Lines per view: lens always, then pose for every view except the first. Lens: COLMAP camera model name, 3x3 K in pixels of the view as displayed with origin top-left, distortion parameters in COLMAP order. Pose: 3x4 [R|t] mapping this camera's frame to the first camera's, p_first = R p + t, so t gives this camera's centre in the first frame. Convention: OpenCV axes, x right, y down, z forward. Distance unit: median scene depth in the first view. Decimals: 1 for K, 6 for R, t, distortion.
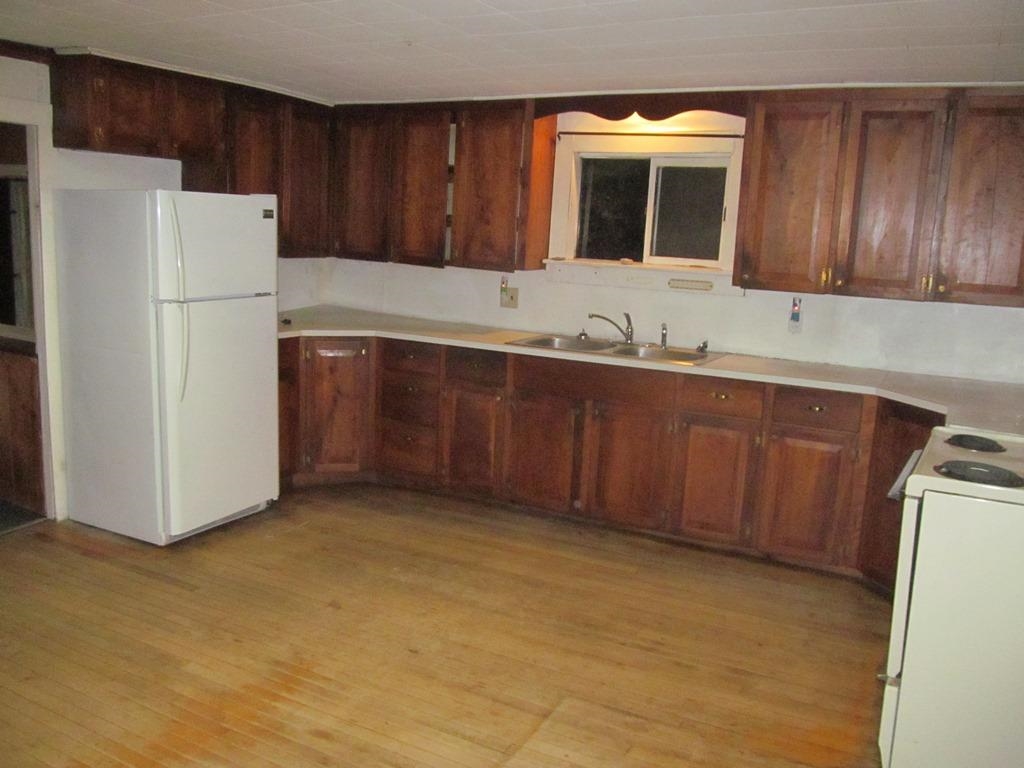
lens RADIAL K [[849.3, 0, 512.0], [0, 849.3, 384.0], [0, 0, 1]] dist [-0.038204, -0.000186]
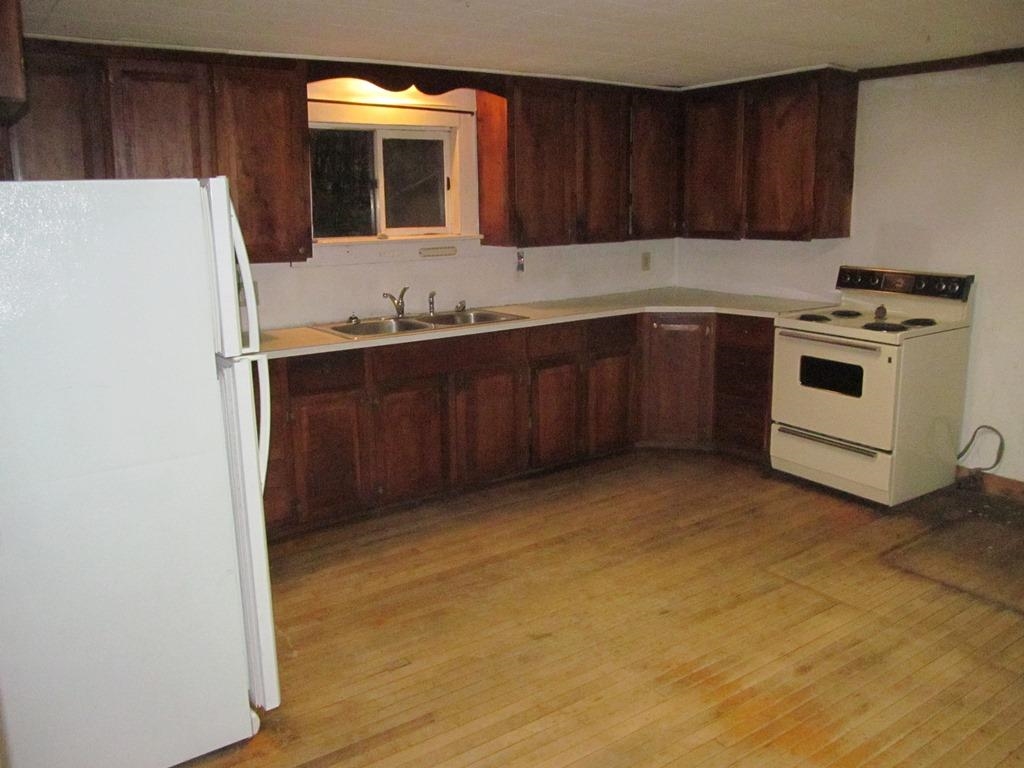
lens RADIAL K [[849.3, 0, 512.0], [0, 849.3, 384.0], [0, 0, 1]] dist [-0.038204, -0.000186]
pose [[0.455193, -0.241432, 0.857035, -0.722173], [0.201670, 0.965478, 0.164869, -0.117983], [-0.867253, 0.097791, 0.488169, 0.434855]]
